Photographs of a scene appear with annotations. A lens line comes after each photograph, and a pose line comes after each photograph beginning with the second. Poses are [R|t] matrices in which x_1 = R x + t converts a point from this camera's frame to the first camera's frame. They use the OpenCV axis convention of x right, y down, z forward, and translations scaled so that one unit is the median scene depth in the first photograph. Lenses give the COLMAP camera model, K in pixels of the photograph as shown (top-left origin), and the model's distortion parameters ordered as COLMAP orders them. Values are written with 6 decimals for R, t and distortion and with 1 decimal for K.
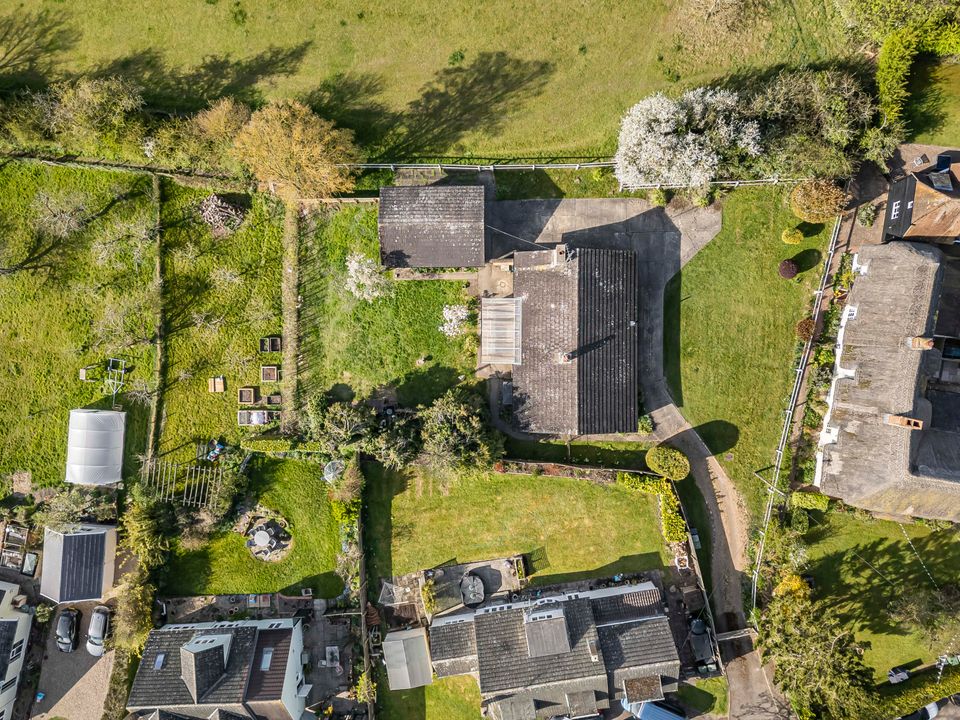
lens RADIAL K [[701.4, 0, 483.6], [0, 701.4, 367.7], [0, 0, 1]] dist [0.079010, -0.071006]
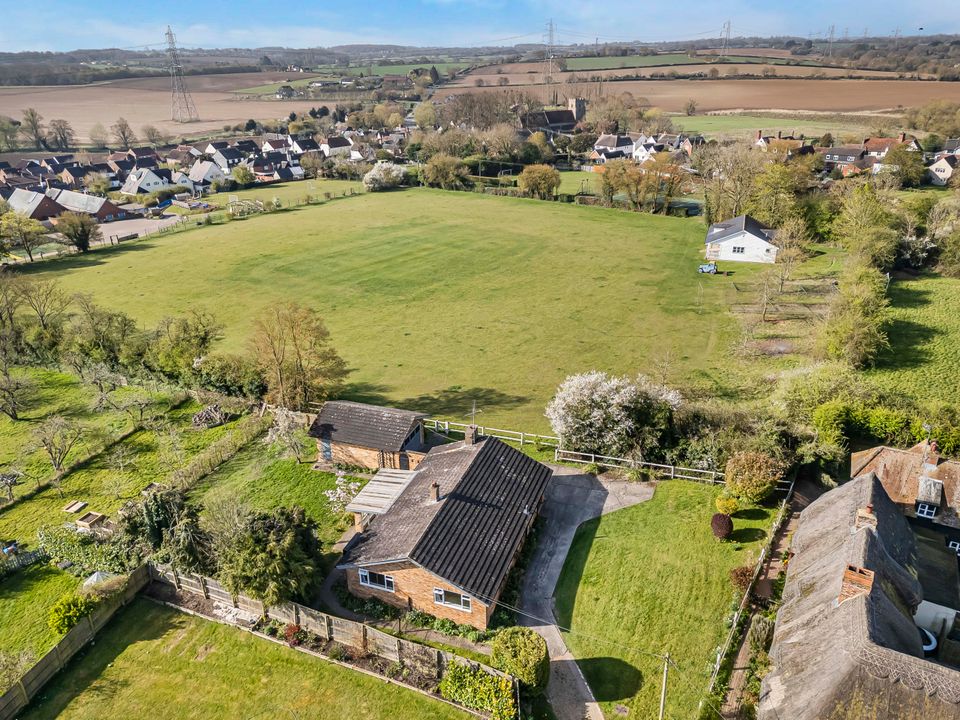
lens RADIAL K [[701.4, 0, 483.6], [0, 701.4, 367.7], [0, 0, 1]] dist [0.079010, -0.071006]
pose [[0.940397, 0.161447, -0.299313, 0.372787], [-0.339058, 0.376990, -0.861927, 0.592356], [-0.026318, 0.912038, 0.409260, 0.477091]]
